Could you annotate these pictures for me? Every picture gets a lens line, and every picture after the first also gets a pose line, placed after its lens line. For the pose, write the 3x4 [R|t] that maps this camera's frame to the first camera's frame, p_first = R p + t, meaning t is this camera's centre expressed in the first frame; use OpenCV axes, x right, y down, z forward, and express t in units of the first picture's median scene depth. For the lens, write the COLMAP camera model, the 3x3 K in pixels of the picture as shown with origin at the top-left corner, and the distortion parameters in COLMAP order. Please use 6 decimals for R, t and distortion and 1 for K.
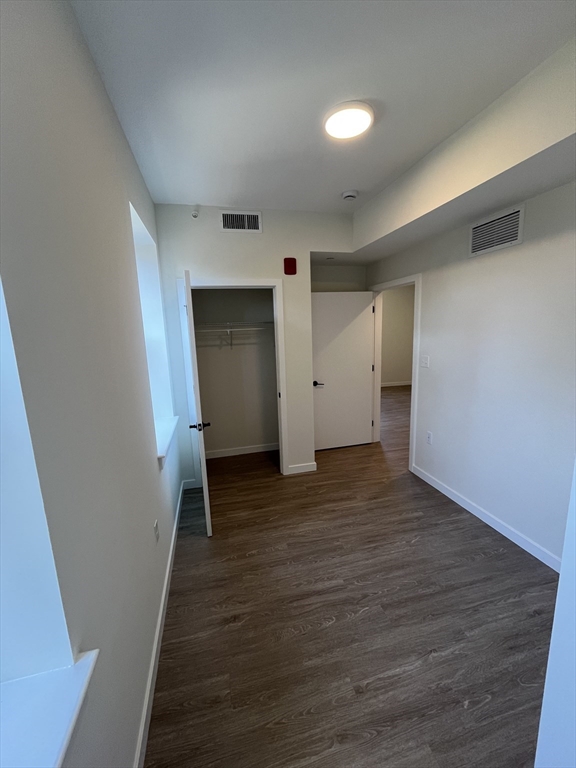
lens RADIAL K [[312.6, 0, 288.0], [0, 312.6, 384.0], [0, 0, 1]] dist [0.001132, -0.000058]
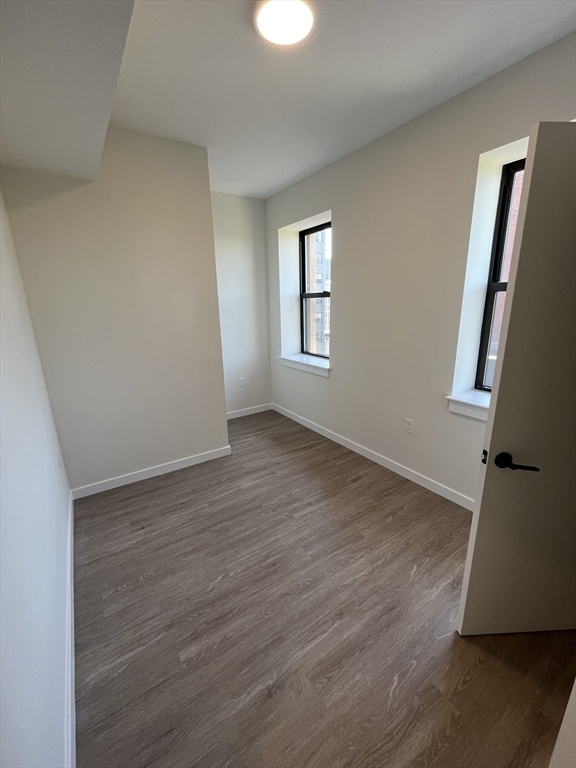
lens RADIAL K [[312.6, 0, 288.0], [0, 312.6, 384.0], [0, 0, 1]] dist [0.001132, -0.000058]
pose [[-0.940239, 0.139624, -0.310574, 0.478634], [-0.004827, 0.906512, 0.422153, -0.285630], [0.340481, 0.398424, -0.851664, 1.755477]]
